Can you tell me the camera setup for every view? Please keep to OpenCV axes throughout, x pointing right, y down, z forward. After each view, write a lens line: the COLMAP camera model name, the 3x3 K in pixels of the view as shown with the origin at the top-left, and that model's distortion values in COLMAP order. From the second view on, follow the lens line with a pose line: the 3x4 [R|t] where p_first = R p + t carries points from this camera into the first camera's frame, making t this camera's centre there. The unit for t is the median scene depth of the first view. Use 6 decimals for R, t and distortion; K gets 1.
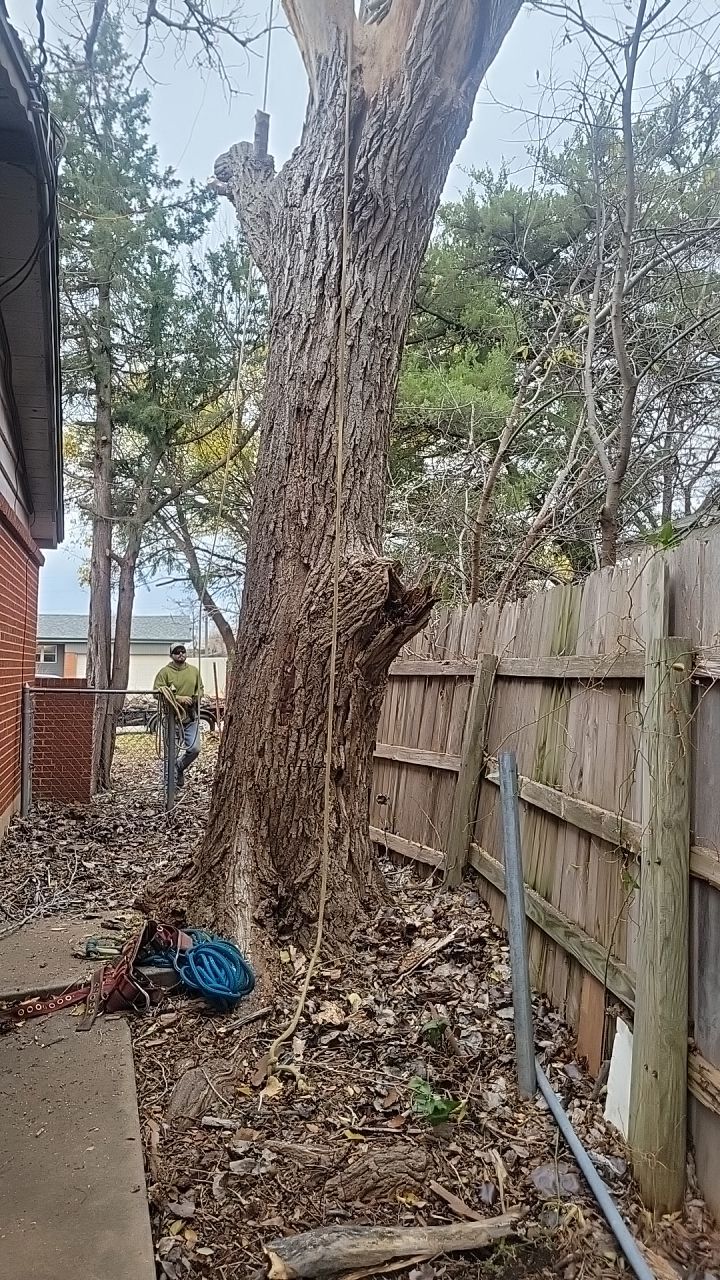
lens RADIAL K [[964.2, 0, 351.0], [0, 964.2, 618.9], [0, 0, 1]] dist [0.052766, -0.040379]
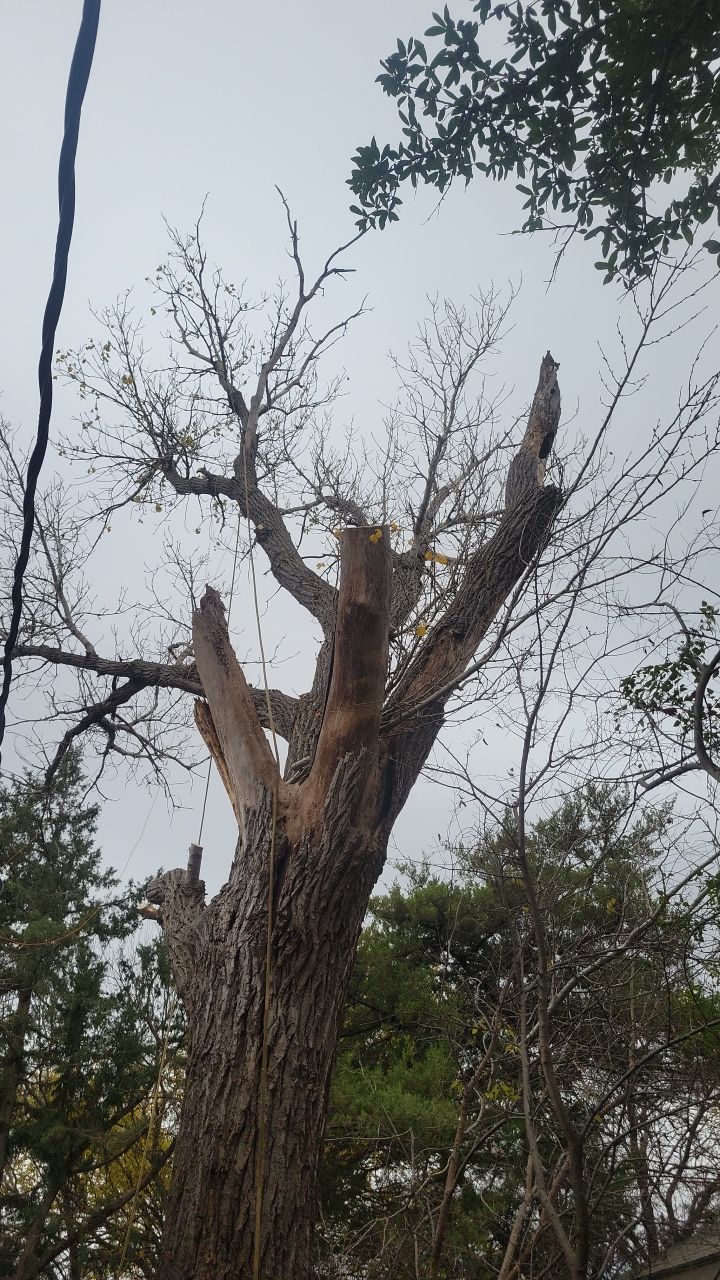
lens RADIAL K [[964.2, 0, 351.9], [0, 964.2, 616.8], [0, 0, 1]] dist [0.052766, -0.040379]
pose [[0.997797, -0.000489, 0.066333, 0.006305], [0.041250, 0.787698, -0.614679, -0.028747], [-0.051950, 0.616061, 0.785983, -0.009023]]
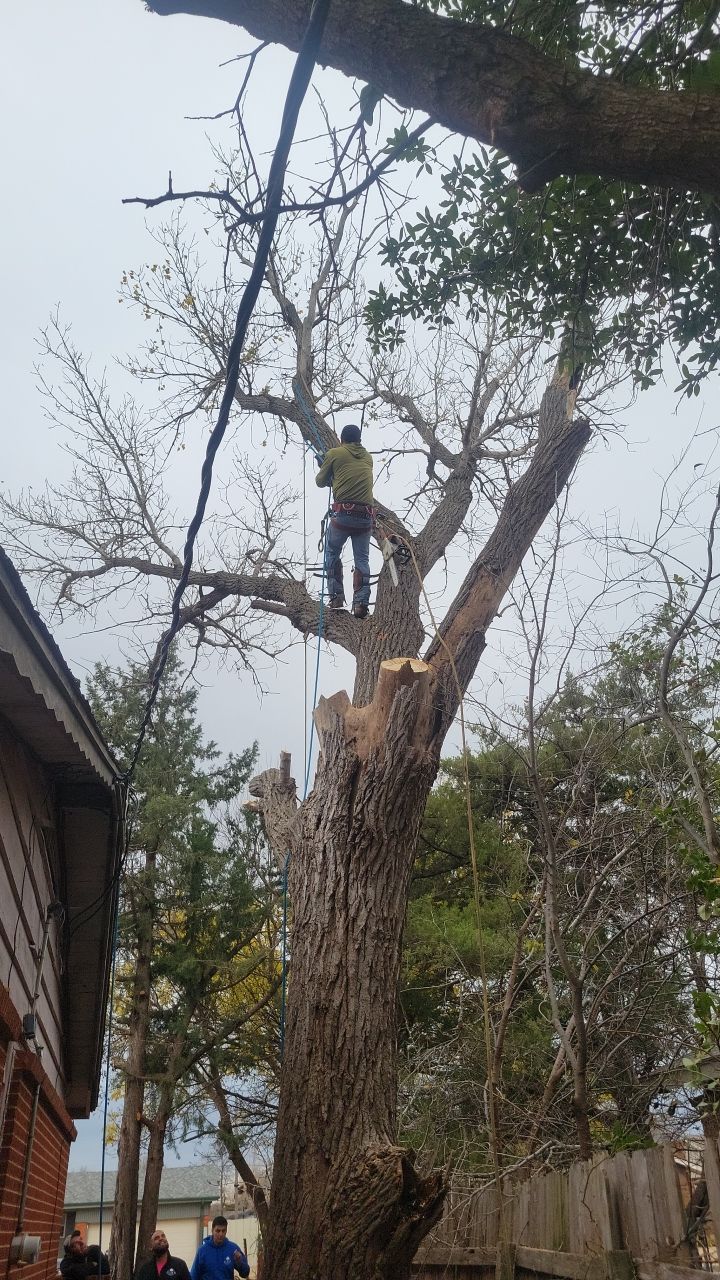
lens RADIAL K [[964.2, 0, 357.3], [0, 964.2, 618.7], [0, 0, 1]] dist [0.052766, -0.040379]
pose [[0.997855, -0.064484, -0.011297, 0.018526], [0.051160, 0.875776, -0.480000, -0.027379], [0.040846, 0.478392, 0.877196, -0.130044]]
